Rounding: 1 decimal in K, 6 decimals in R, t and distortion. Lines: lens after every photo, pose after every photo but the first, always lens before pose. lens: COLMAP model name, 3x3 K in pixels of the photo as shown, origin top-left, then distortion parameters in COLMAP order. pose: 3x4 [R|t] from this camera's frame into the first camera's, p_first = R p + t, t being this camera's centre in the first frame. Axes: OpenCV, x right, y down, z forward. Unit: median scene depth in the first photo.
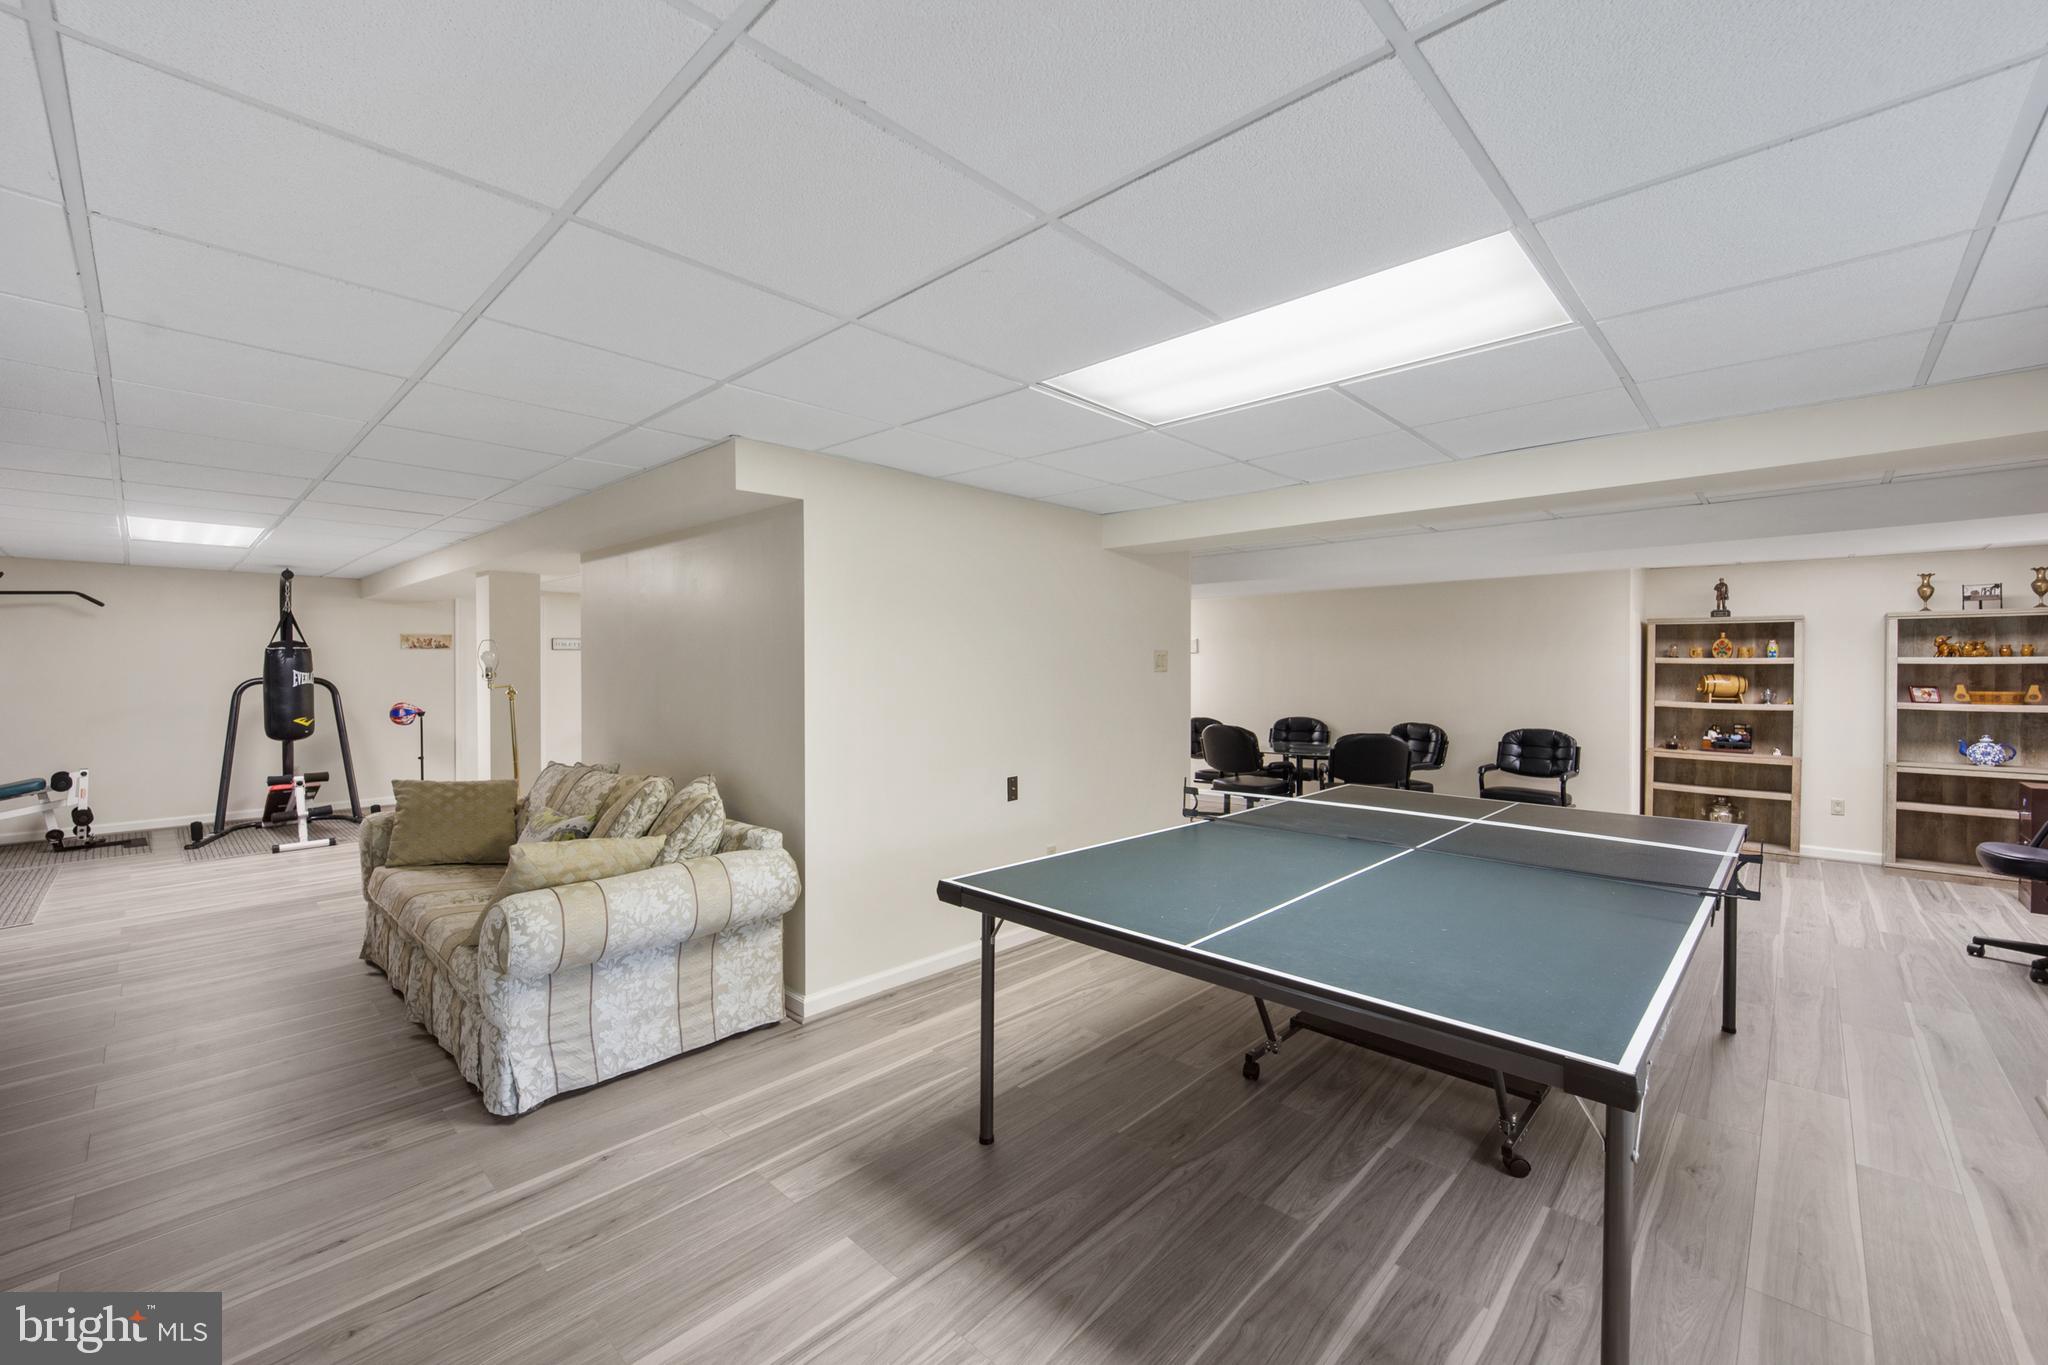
lens RADIAL K [[837.3, 0, 1013.4], [0, 837.3, 687.9], [0, 0, 1]] dist [-0.001081, -0.000039]
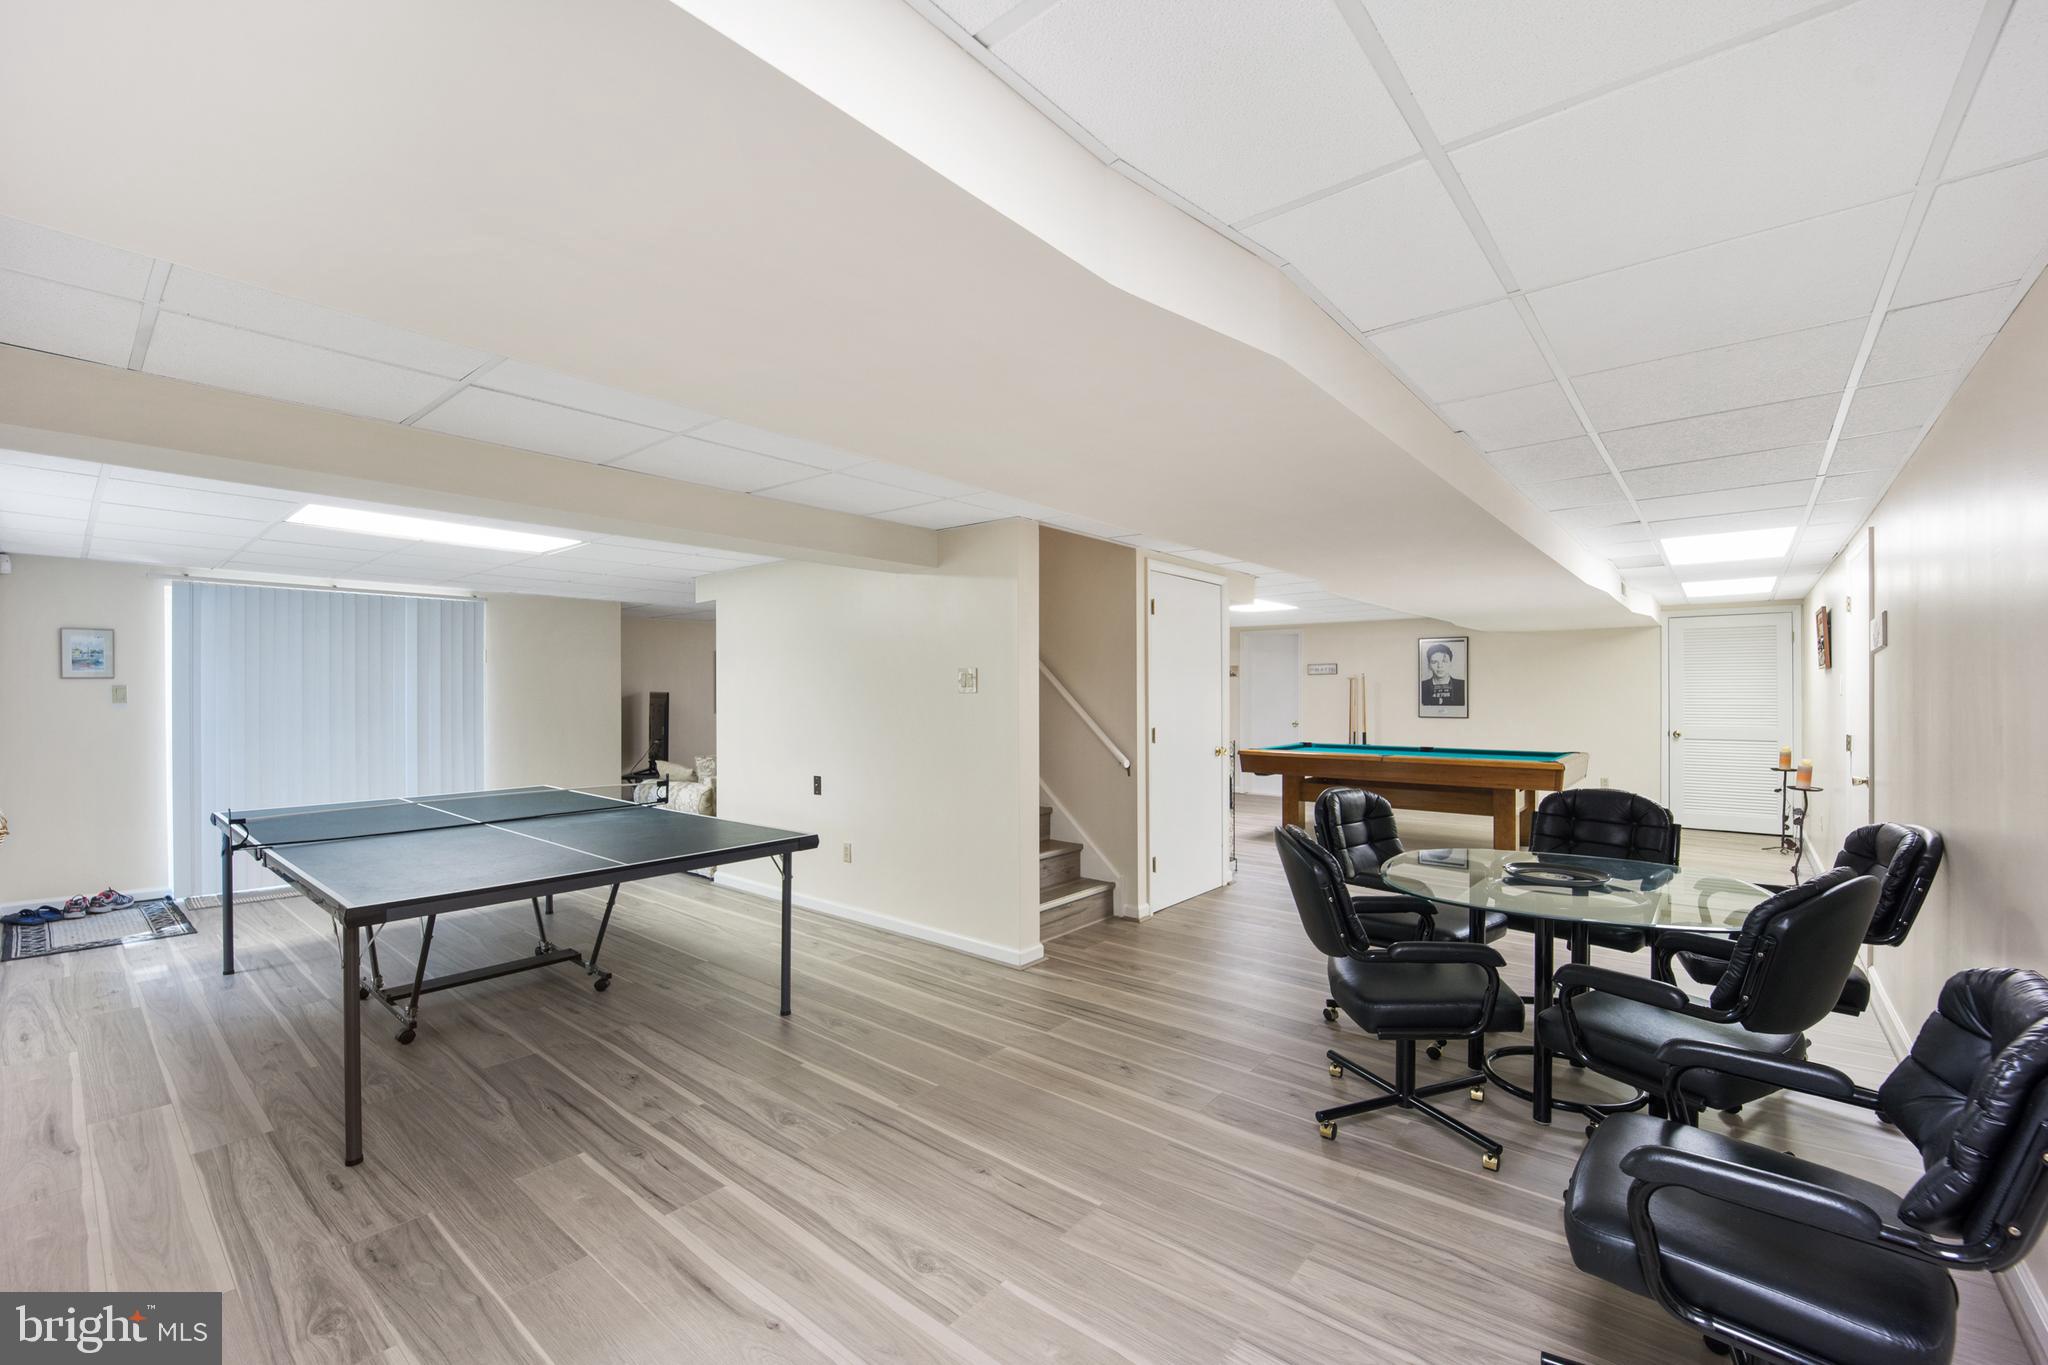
lens RADIAL K [[837.3, 0, 1031.9], [0, 837.3, 683.7], [0, 0, 1]] dist [-0.001081, -0.000039]
pose [[0.066443, -0.009648, -0.997744, 1.477949], [-0.003968, 0.999943, -0.009933, -0.030034], [0.997782, 0.004619, 0.066400, 1.384606]]
